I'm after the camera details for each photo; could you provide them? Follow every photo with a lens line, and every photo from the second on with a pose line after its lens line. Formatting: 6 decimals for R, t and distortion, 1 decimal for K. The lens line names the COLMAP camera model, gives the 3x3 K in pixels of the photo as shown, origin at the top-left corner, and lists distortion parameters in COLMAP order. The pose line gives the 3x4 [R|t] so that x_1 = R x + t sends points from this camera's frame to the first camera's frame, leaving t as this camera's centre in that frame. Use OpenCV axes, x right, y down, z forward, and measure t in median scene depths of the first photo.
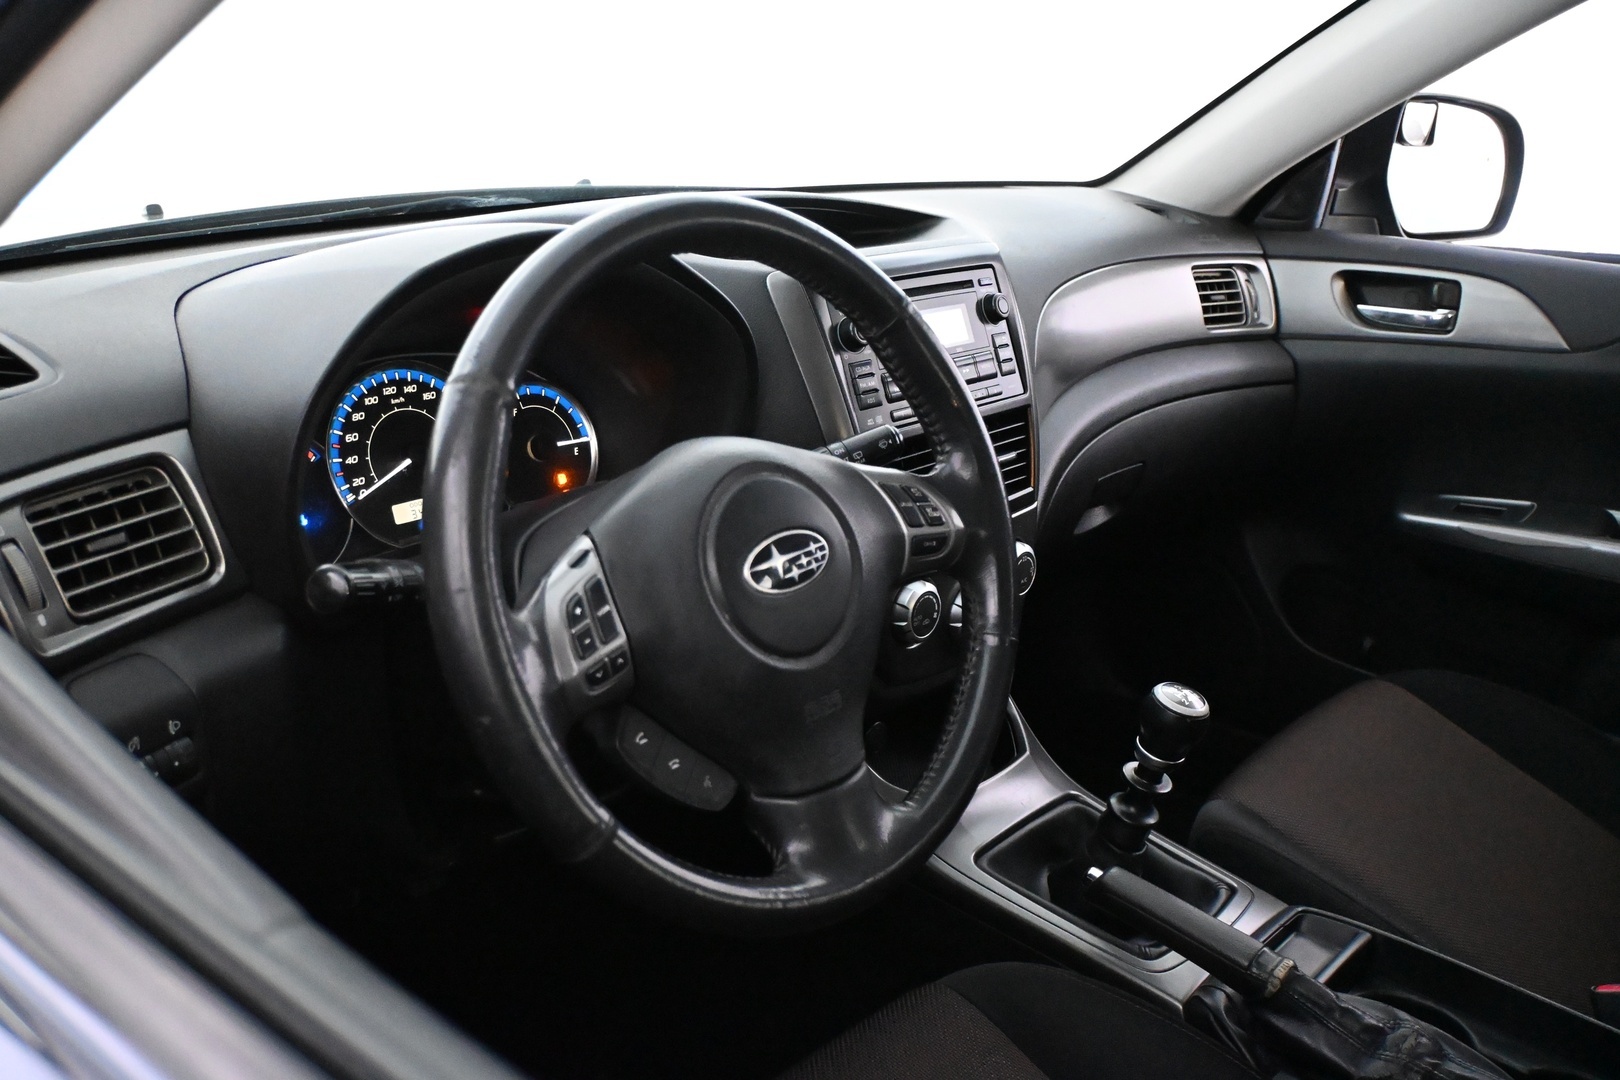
lens RADIAL K [[1478.3, 0, 812.3], [0, 1478.3, 534.1], [0, 0, 1]] dist [-0.000760, 0.000000]
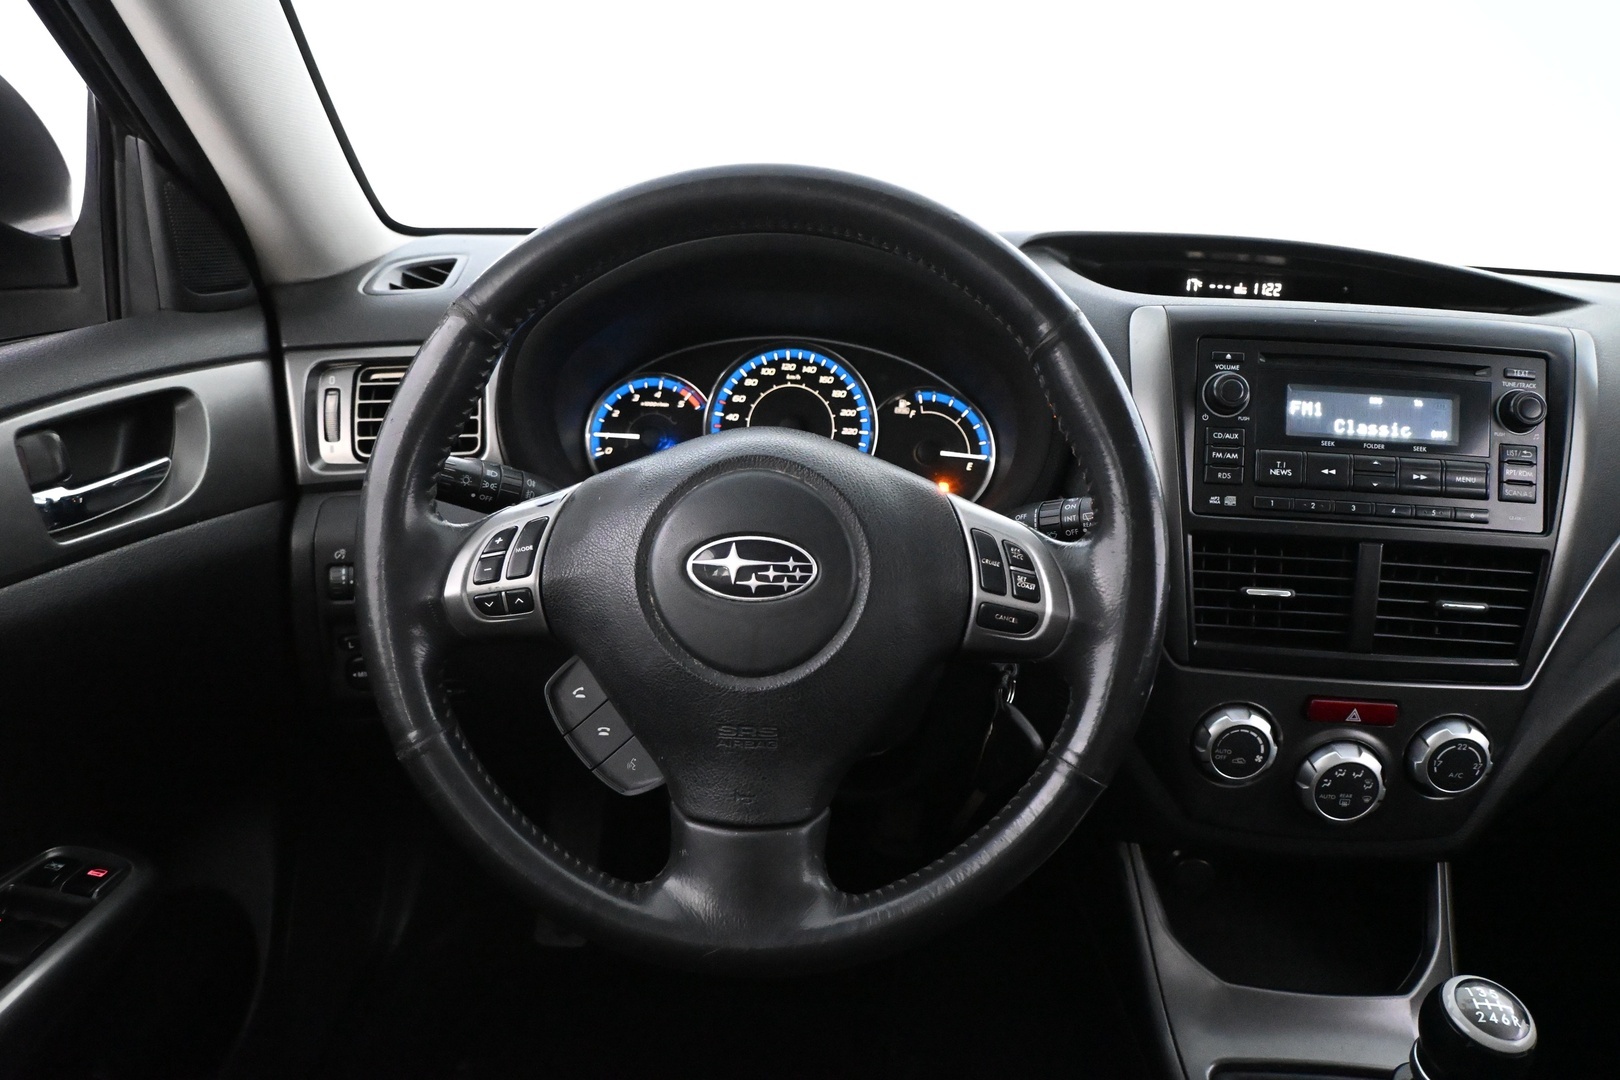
lens RADIAL K [[1182.2, 0, 809.1], [0, 1182.2, 536.9], [0, 0, 1]] dist [0.000401, 0.001749]
pose [[0.645418, 0.249217, -0.722030, 0.403025], [-0.273022, 0.958098, 0.086645, -0.055322], [0.713369, 0.141208, 0.686415, 0.413983]]
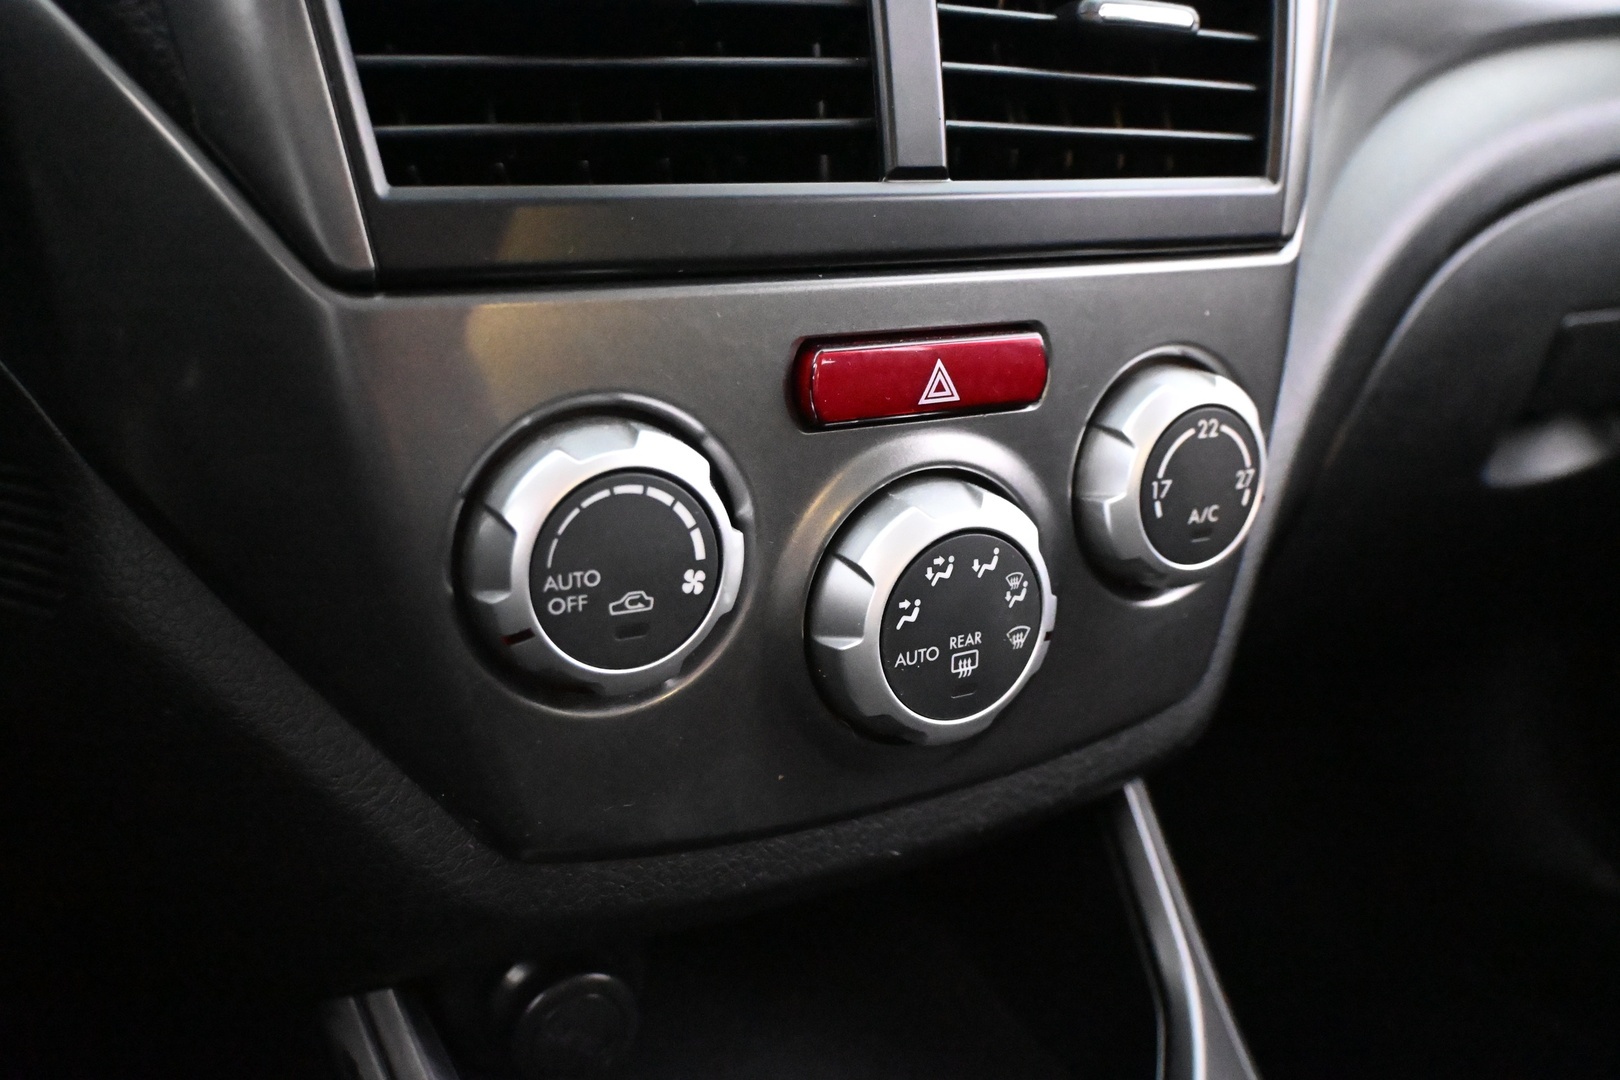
lens RADIAL K [[1349.0, 0, 812.7], [0, 1349.0, 544.5], [0, 0, 1]] dist [0.002666, -0.000390]
pose [[0.943138, 0.072000, -0.324509, 0.188672], [-0.084117, 0.996180, -0.023448, 0.059057], [0.321581, 0.049411, 0.945592, 0.907162]]
